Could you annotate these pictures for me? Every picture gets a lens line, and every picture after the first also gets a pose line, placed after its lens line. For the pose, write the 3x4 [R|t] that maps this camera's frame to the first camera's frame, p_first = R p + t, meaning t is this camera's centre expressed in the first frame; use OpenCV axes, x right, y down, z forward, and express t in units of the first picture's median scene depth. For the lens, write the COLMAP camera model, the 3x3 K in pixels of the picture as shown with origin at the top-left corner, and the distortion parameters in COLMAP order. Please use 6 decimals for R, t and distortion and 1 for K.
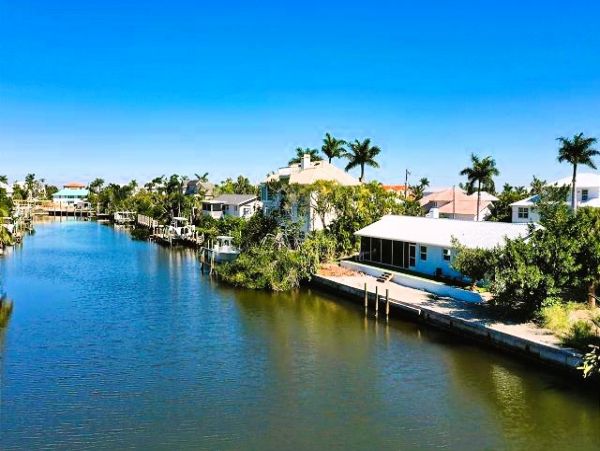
lens RADIAL K [[481.9, 0, 299.5], [0, 481.9, 224.8], [0, 0, 1]] dist [0.001212, 0.007932]
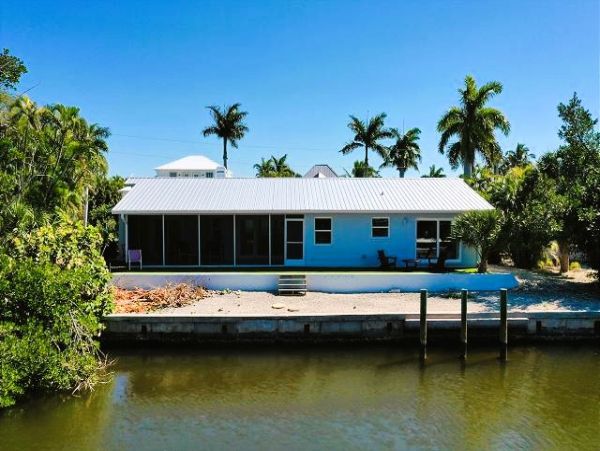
lens RADIAL K [[481.9, 0, 303.0], [0, 481.9, 225.5], [0, 0, 1]] dist [0.001212, 0.007932]
pose [[0.442085, -0.037210, 0.896201, -0.257010], [0.062308, 0.998000, 0.010700, 0.046744], [-0.894807, 0.051110, 0.443519, 0.800584]]
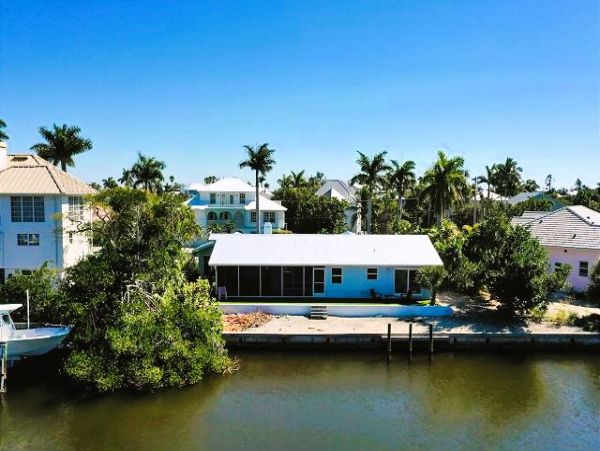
lens RADIAL K [[481.9, 0, 297.0], [0, 481.9, 225.5], [0, 0, 1]] dist [0.001212, 0.007932]
pose [[0.473329, -0.074113, 0.877763, -0.575773], [0.061086, 0.996817, 0.051224, -0.087638], [-0.878765, 0.029373, 0.476349, 0.656200]]
